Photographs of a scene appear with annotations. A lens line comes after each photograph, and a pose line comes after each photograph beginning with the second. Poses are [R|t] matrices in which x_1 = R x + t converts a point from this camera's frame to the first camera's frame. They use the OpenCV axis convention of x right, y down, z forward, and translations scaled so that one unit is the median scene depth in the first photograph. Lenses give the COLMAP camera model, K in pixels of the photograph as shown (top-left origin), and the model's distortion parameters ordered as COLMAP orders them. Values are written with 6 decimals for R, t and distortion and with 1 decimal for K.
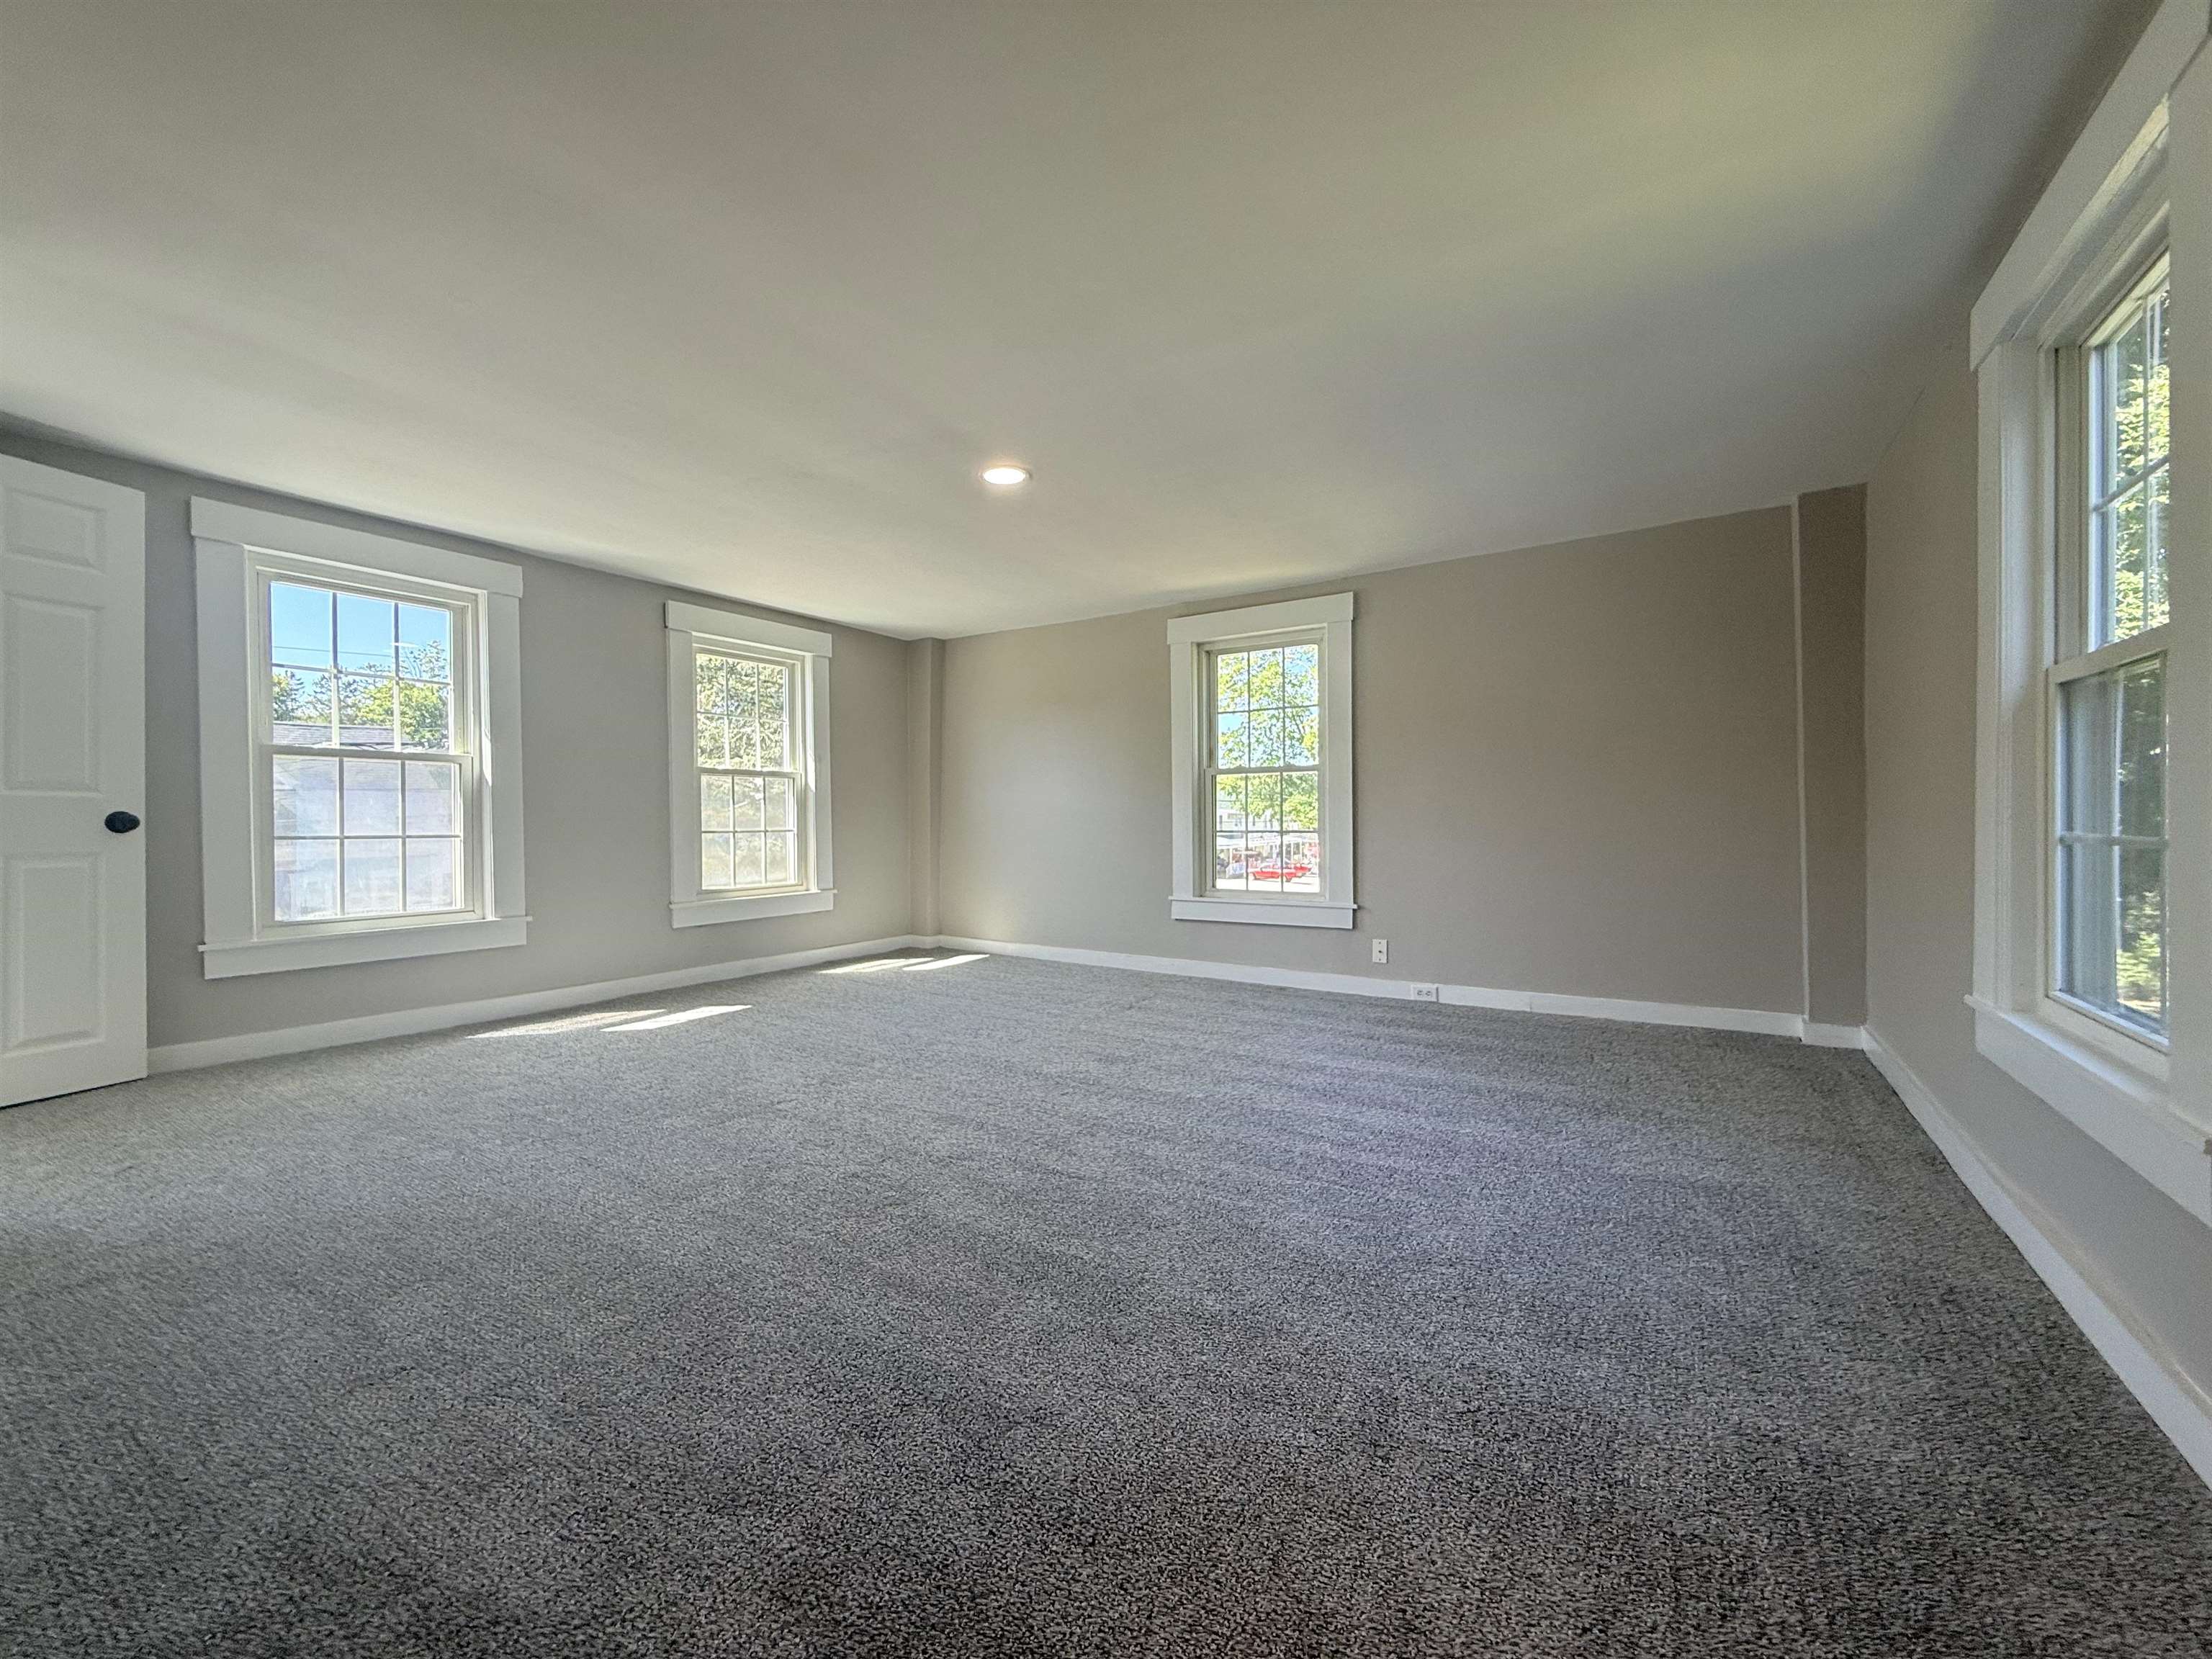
lens RADIAL K [[881.0, 0, 1103.0], [0, 881.0, 825.3], [0, 0, 1]] dist [0.001802, 0.000290]
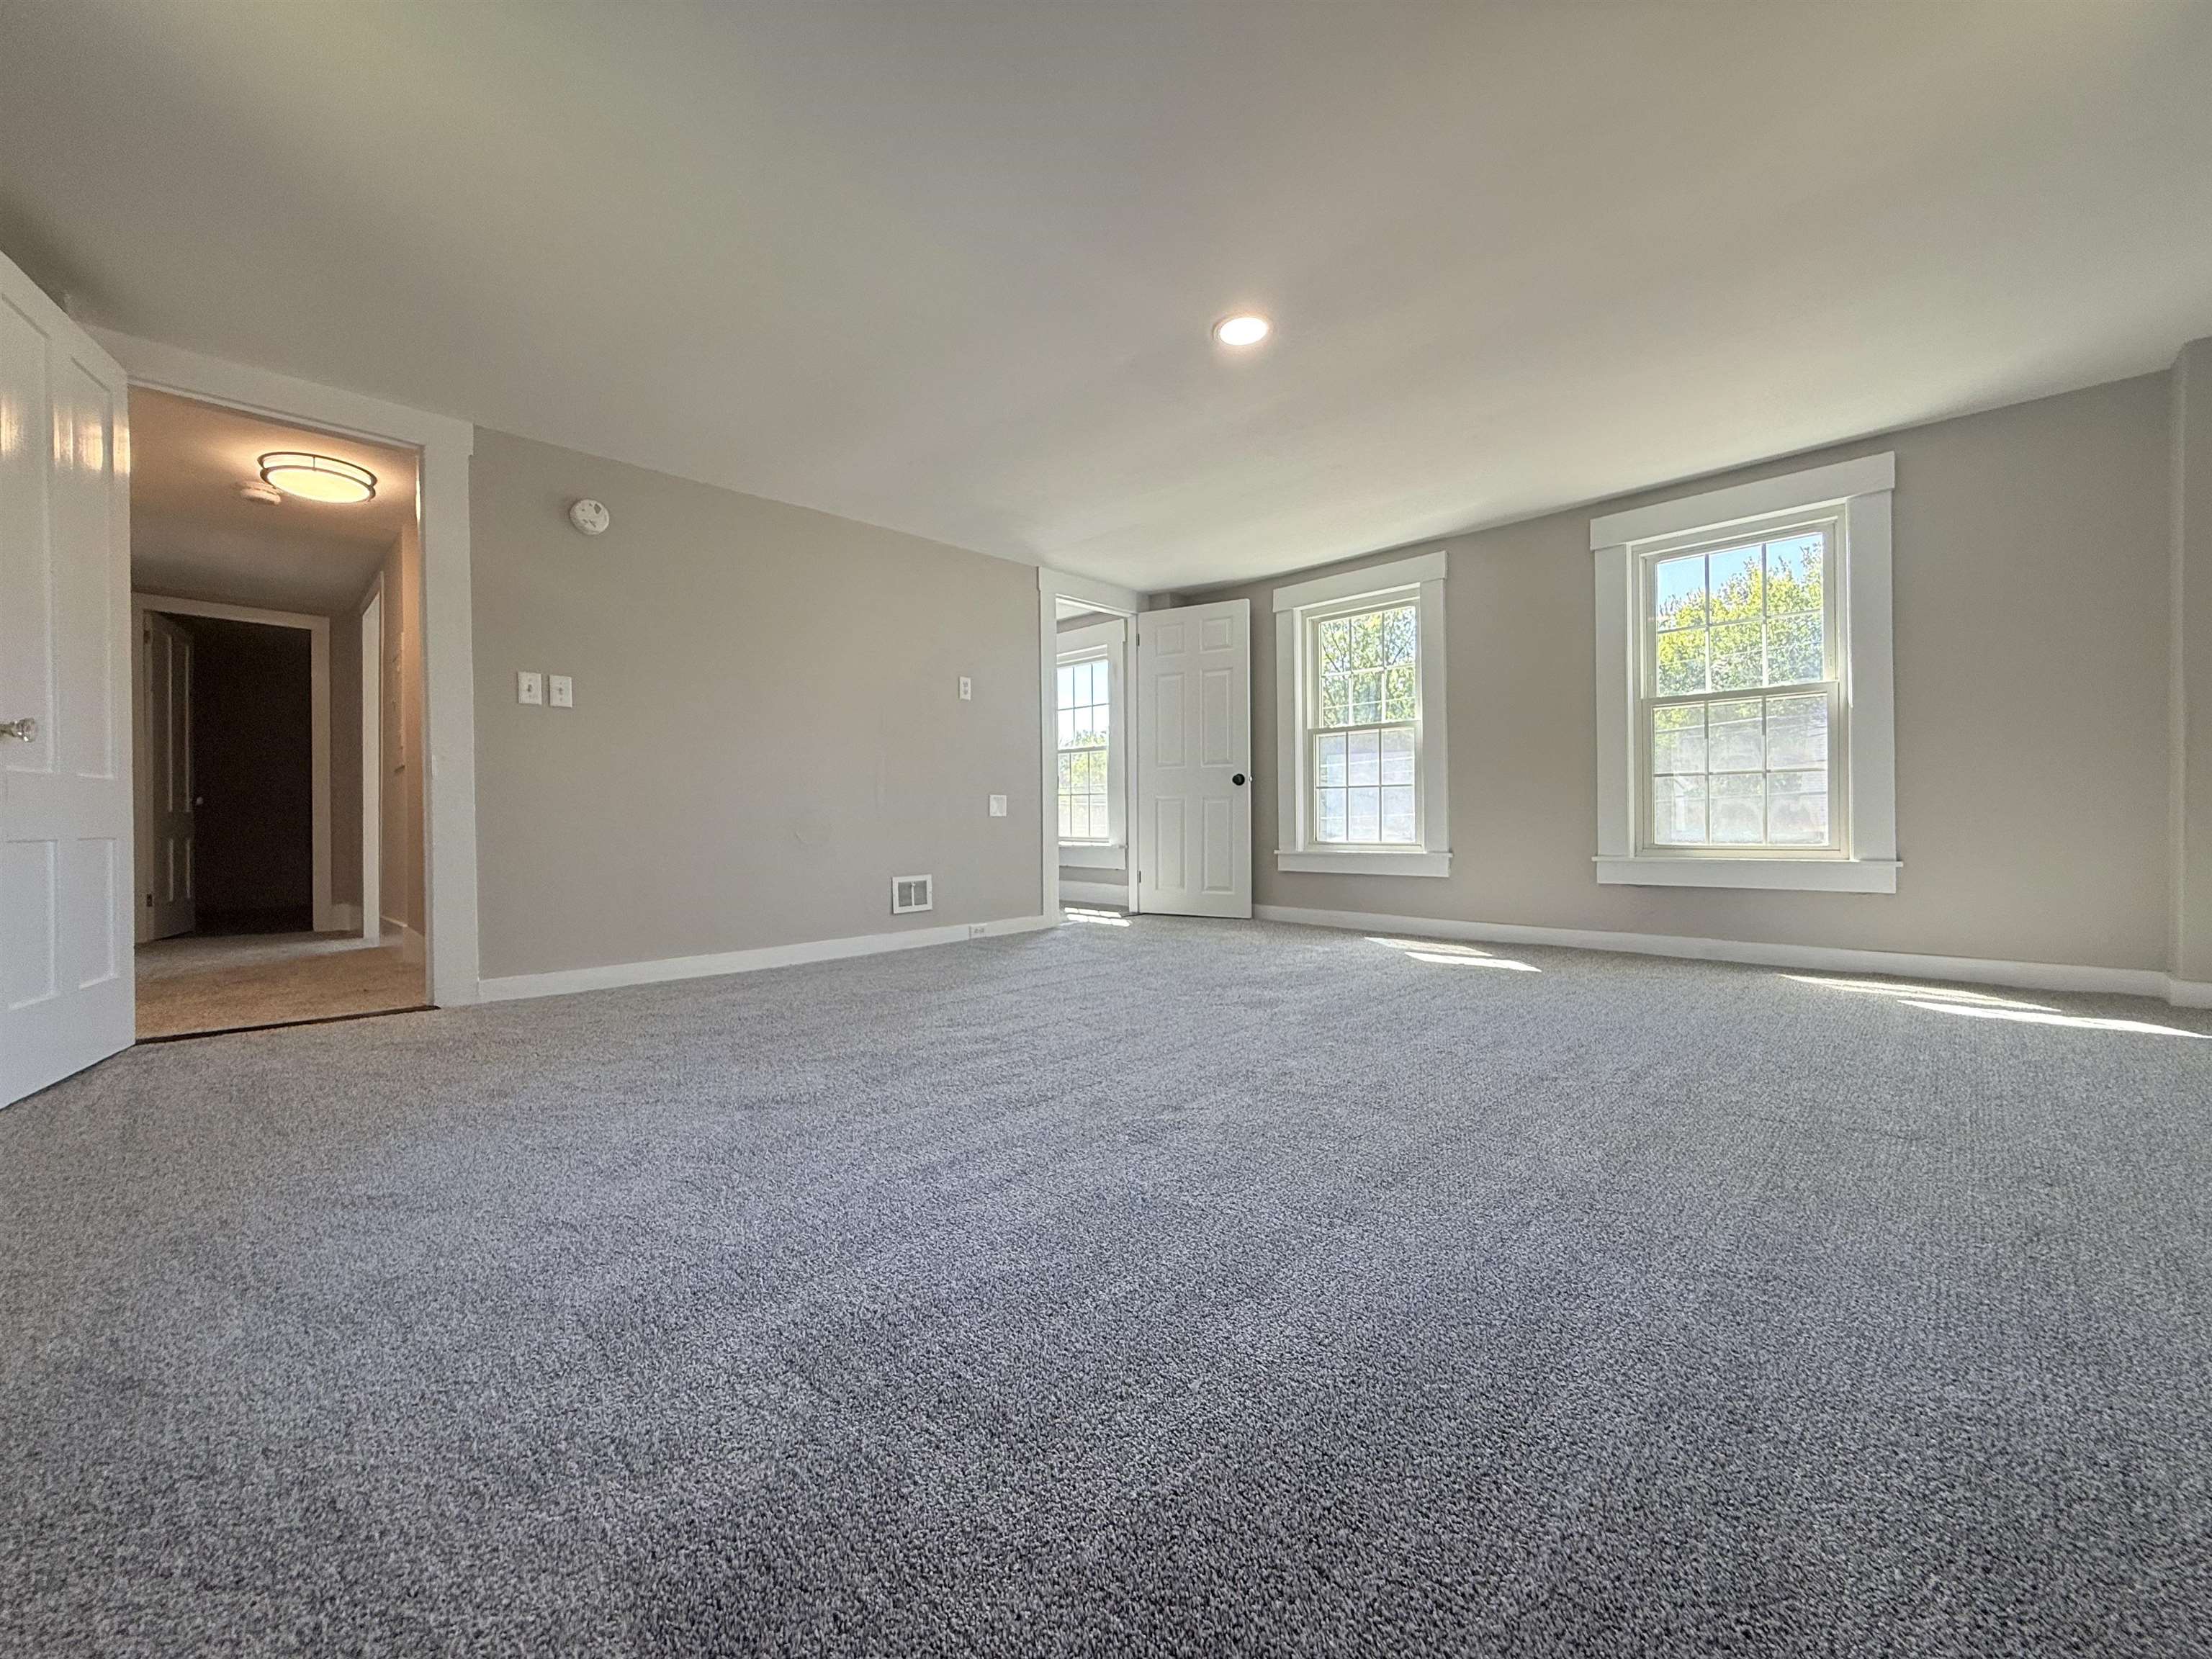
lens RADIAL K [[799.0, 0, 1107.6], [0, 799.0, 793.0], [0, 0, 1]] dist [-0.000218, 0.000012]
pose [[-0.134901, 0.015041, -0.990745, 0.463170], [0.040614, 0.999128, 0.009638, -0.004615], [0.990026, -0.038938, -0.135395, 0.733997]]
